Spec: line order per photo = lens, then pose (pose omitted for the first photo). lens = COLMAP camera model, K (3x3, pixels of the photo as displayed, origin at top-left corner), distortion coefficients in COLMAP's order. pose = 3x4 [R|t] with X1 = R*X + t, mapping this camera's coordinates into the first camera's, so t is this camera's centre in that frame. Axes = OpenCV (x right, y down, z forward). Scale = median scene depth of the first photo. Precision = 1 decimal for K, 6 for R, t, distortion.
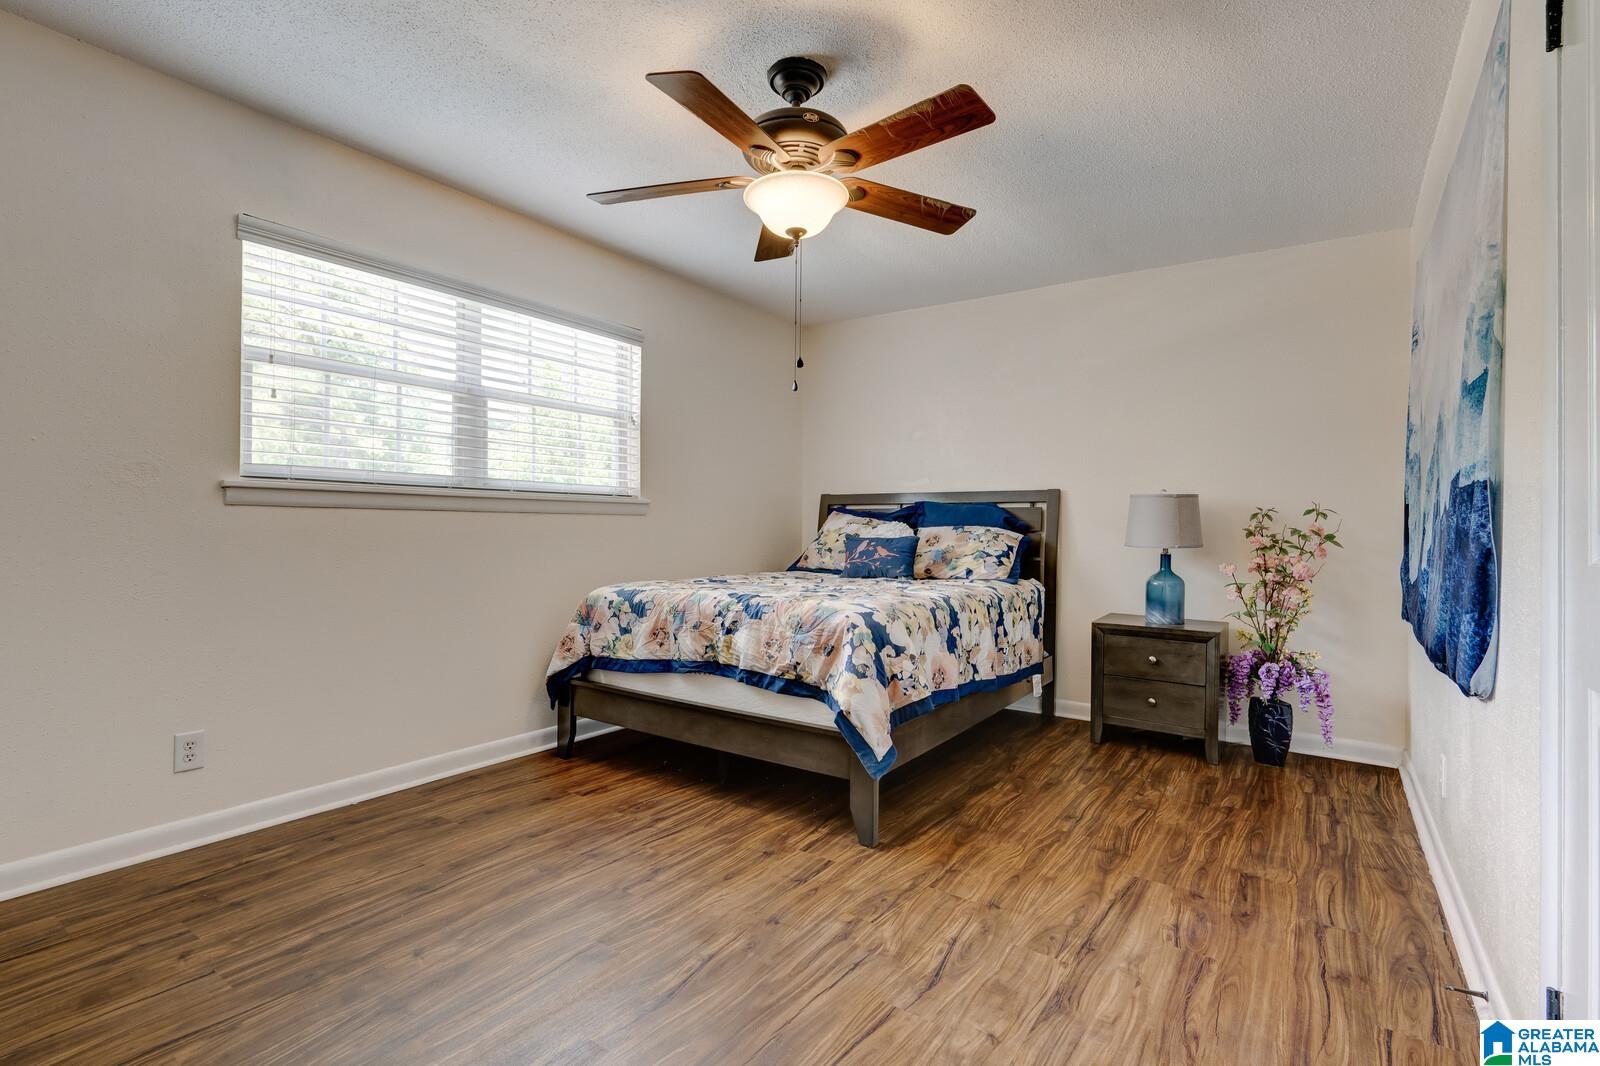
lens RADIAL K [[741.0, 0, 812.8], [0, 741.0, 536.5], [0, 0, 1]] dist [-0.005202, 0.000662]
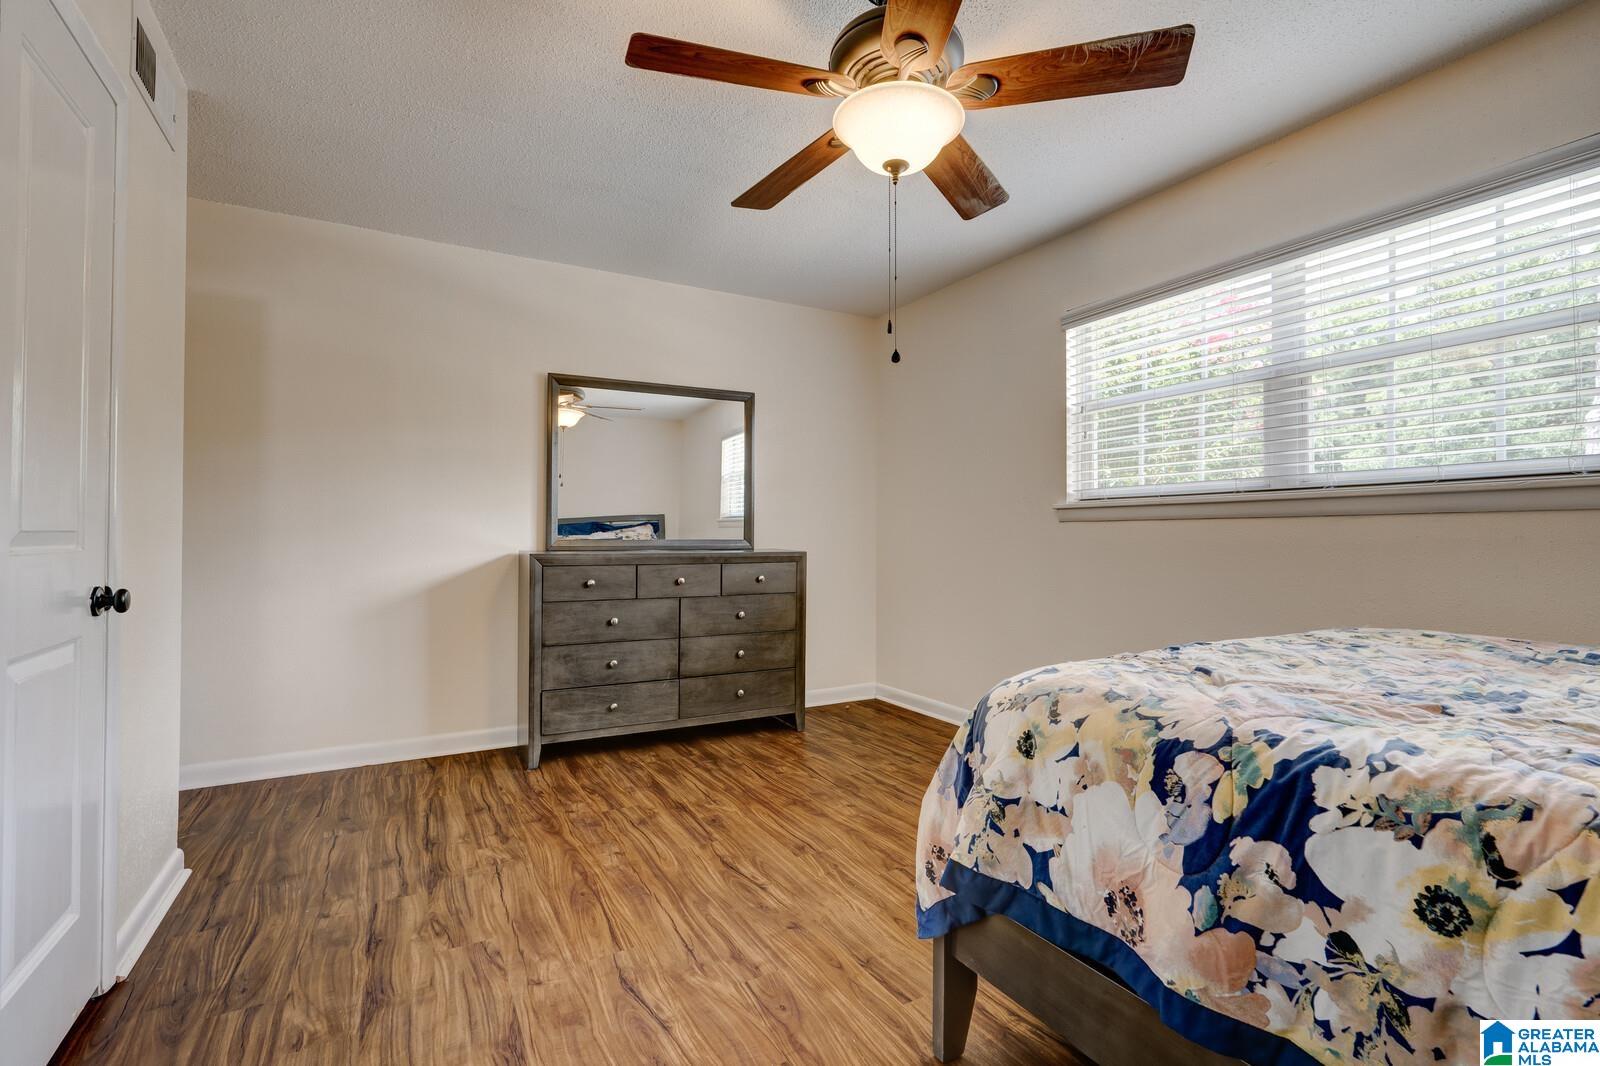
lens RADIAL K [[741.0, 0, 802.6], [0, 741.0, 534.2], [0, 0, 1]] dist [-0.005202, 0.000662]
pose [[-0.445354, -0.013090, -0.895259, 0.841011], [-0.014198, 0.999871, -0.007556, -0.001158], [0.895242, 0.009346, -0.445482, 1.449223]]
